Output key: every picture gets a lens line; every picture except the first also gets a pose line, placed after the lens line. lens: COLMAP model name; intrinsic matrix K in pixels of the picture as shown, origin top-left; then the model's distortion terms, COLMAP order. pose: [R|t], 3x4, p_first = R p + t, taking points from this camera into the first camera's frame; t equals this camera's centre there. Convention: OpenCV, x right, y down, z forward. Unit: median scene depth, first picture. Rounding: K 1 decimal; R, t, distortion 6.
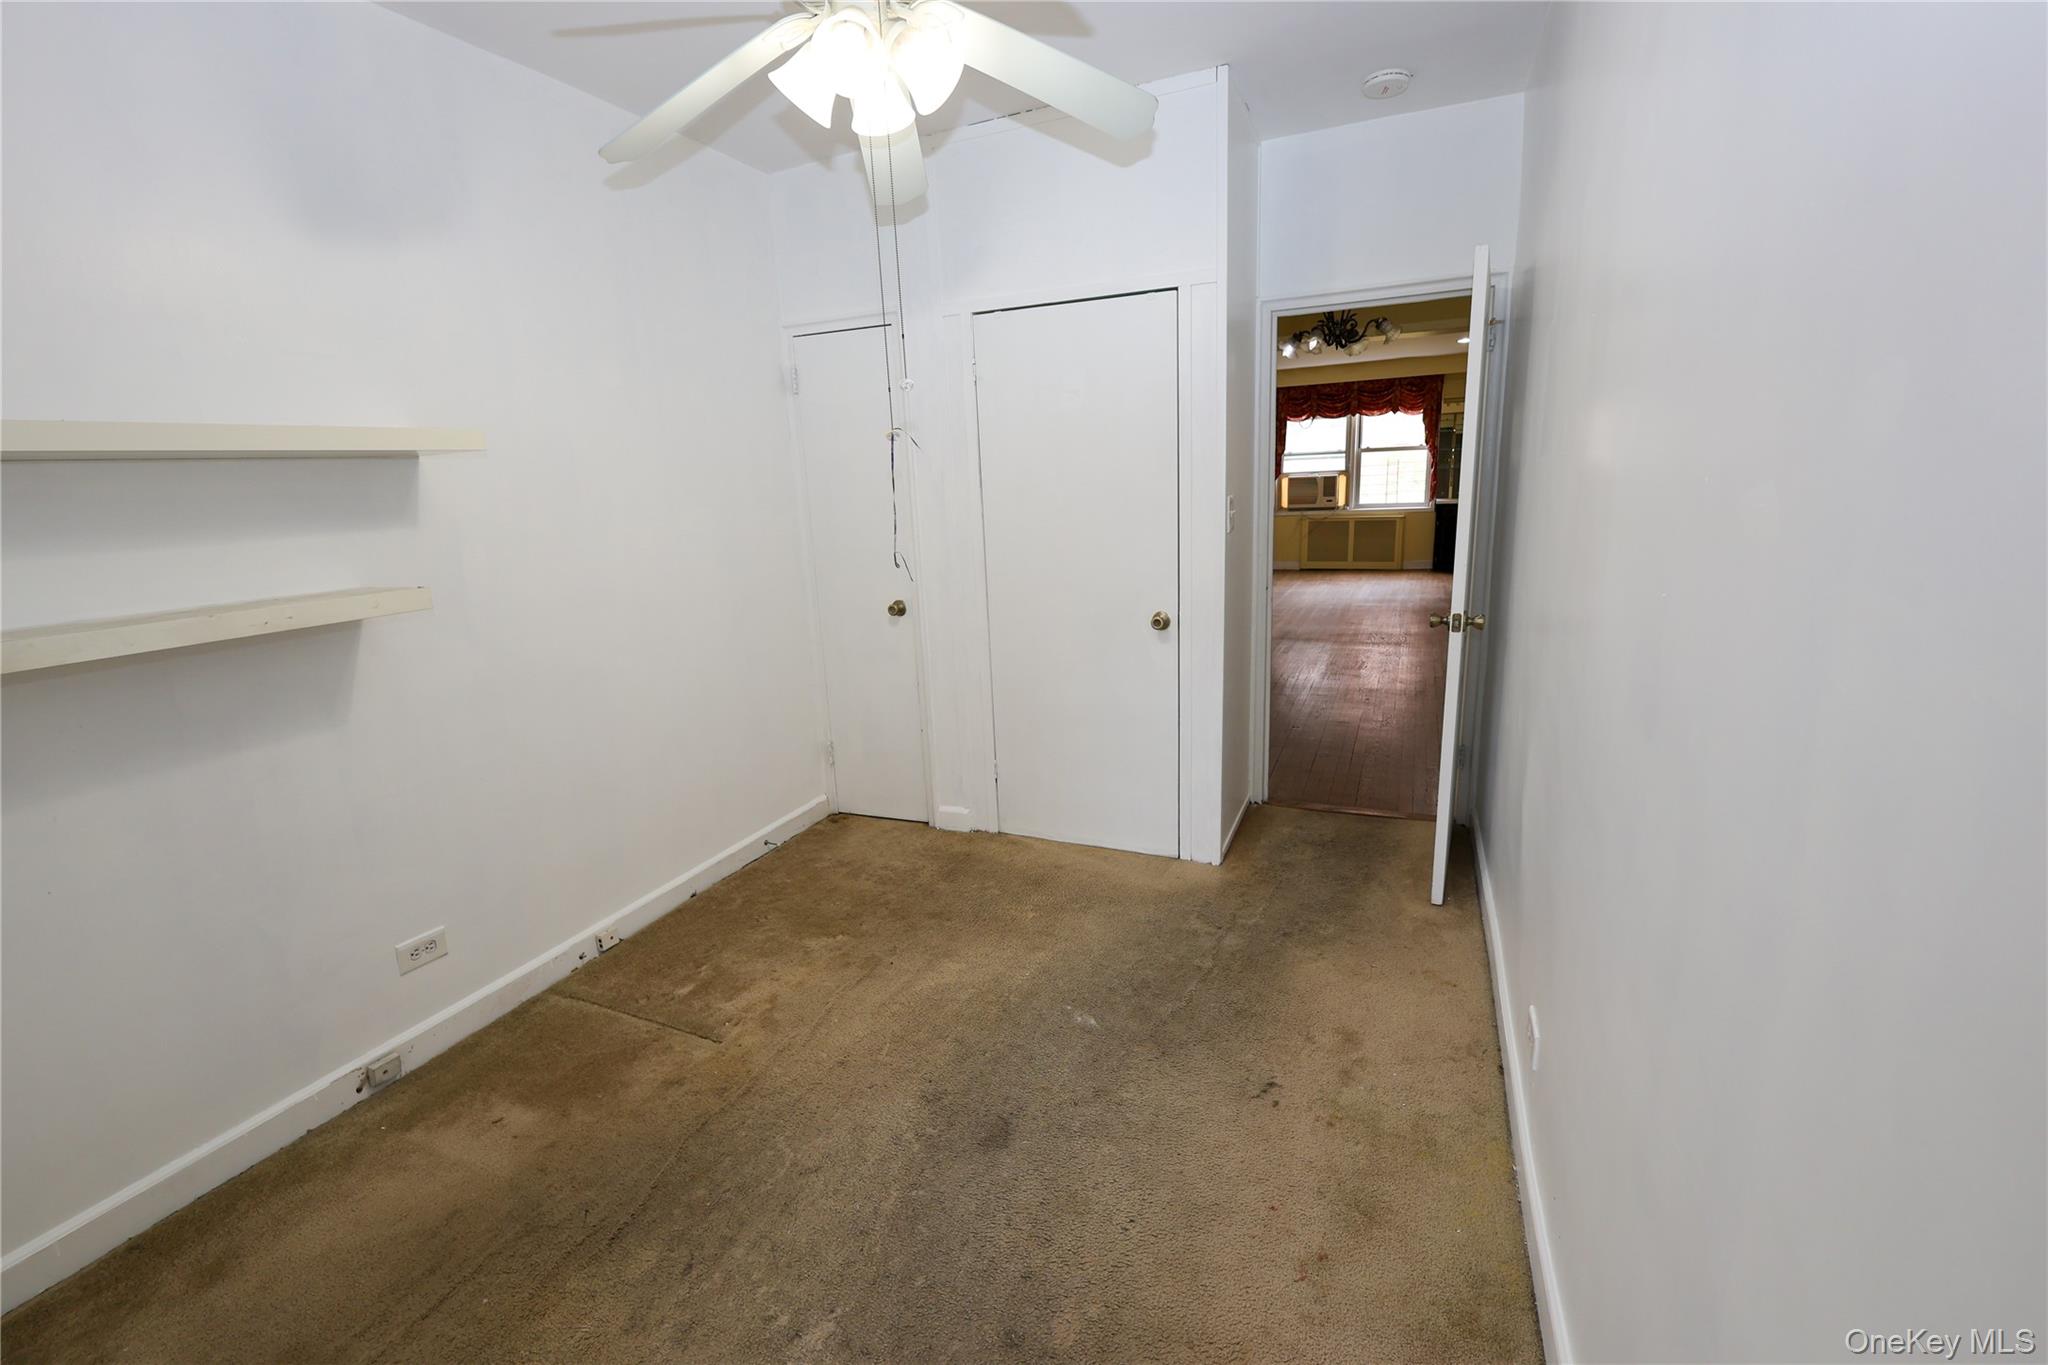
lens RADIAL K [[886.3, 0, 1017.9], [0, 886.3, 675.2], [0, 0, 1]] dist [0.007412, -0.000482]
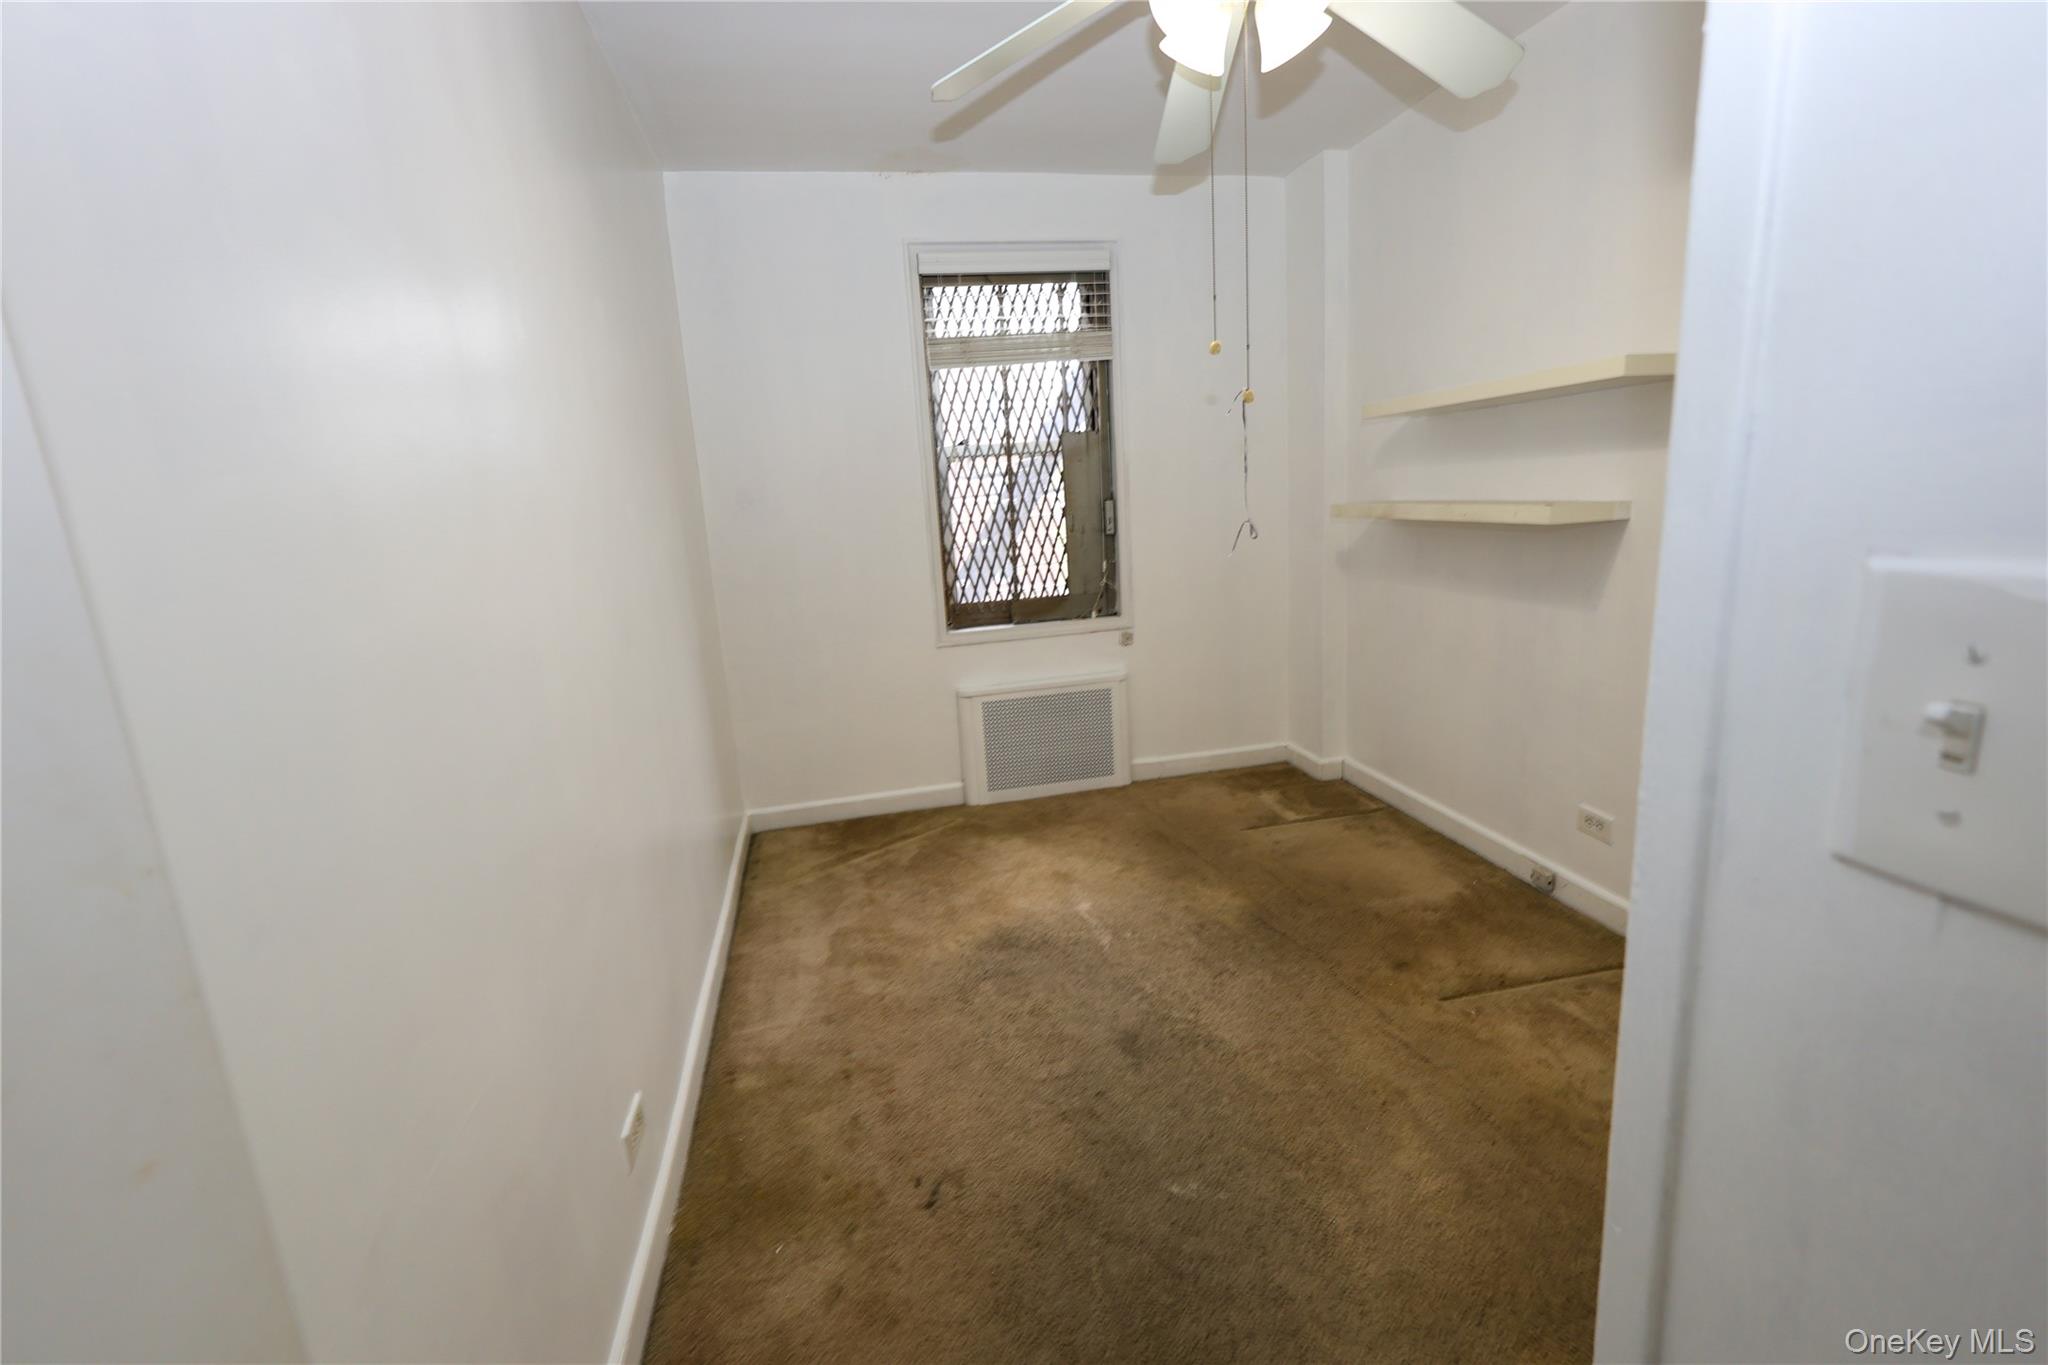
lens RADIAL K [[886.3, 0, 1027.4], [0, 886.3, 683.6], [0, 0, 1]] dist [0.007412, -0.000482]
pose [[-0.808717, 0.215814, -0.547176, 0.529186], [-0.030719, 0.913491, 0.405697, -0.309474], [0.587396, 0.344902, -0.732126, 1.406078]]
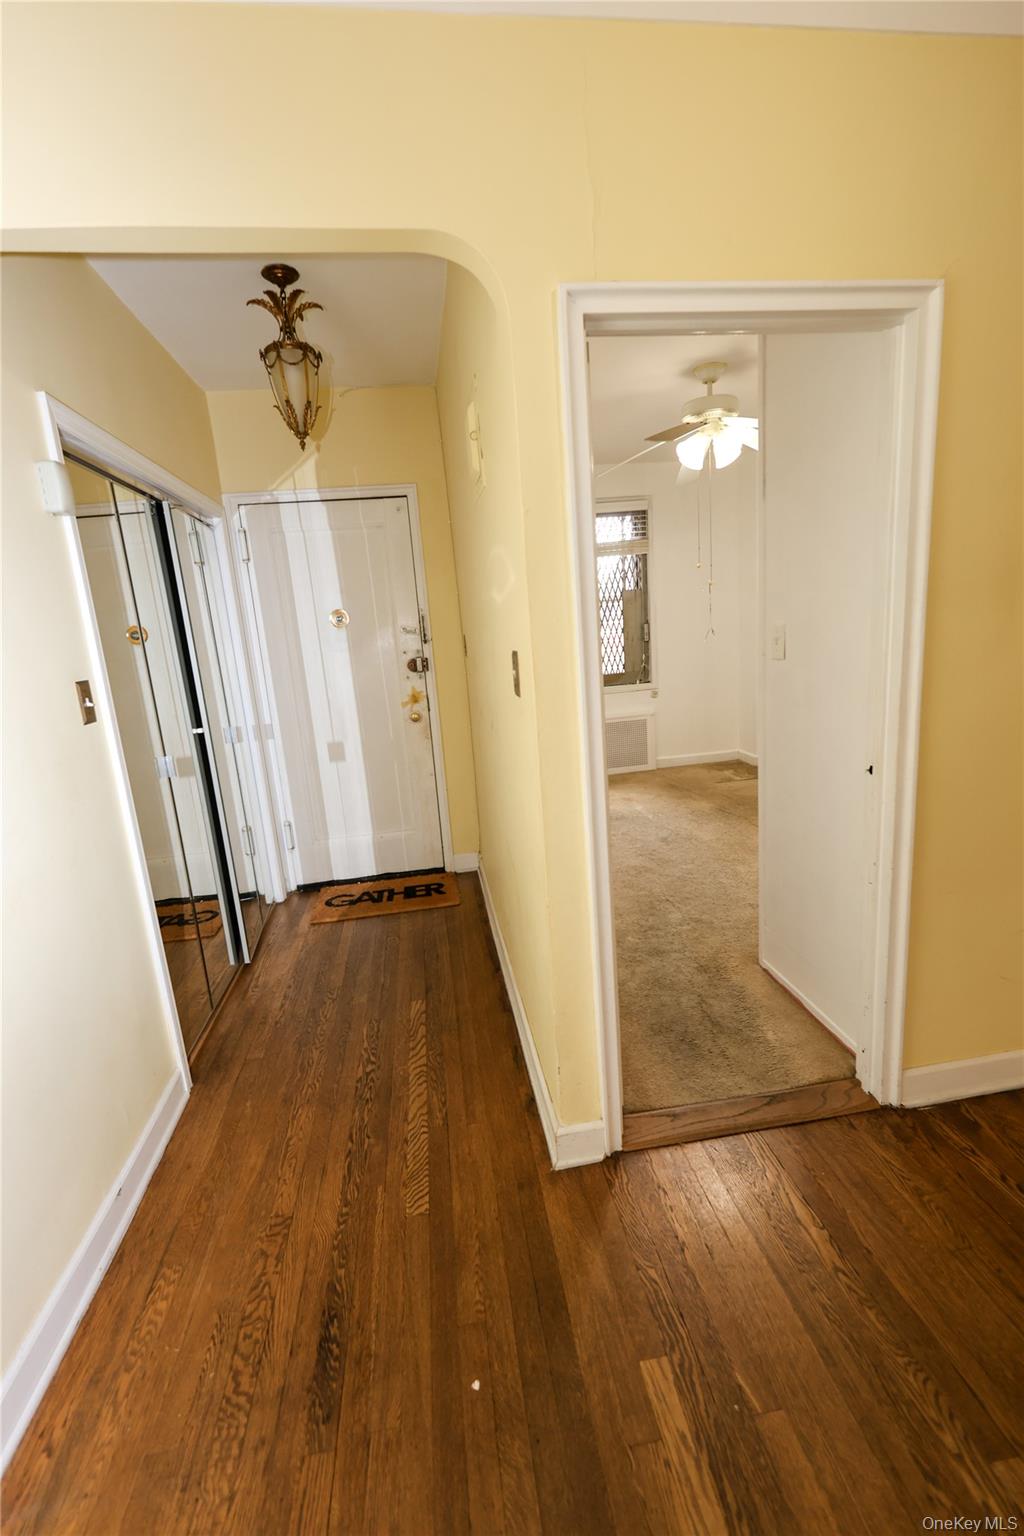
lens RADIAL K [[664.7, 0, 509.0], [0, 664.7, 771.8], [0, 0, 1]] dist [0.007412, -0.000482]
pose [[-0.847541, 0.218795, -0.483532, 1.199132], [0.000302, 0.911268, 0.411813, -0.479015], [0.530730, 0.348882, -0.772403, 2.019502]]
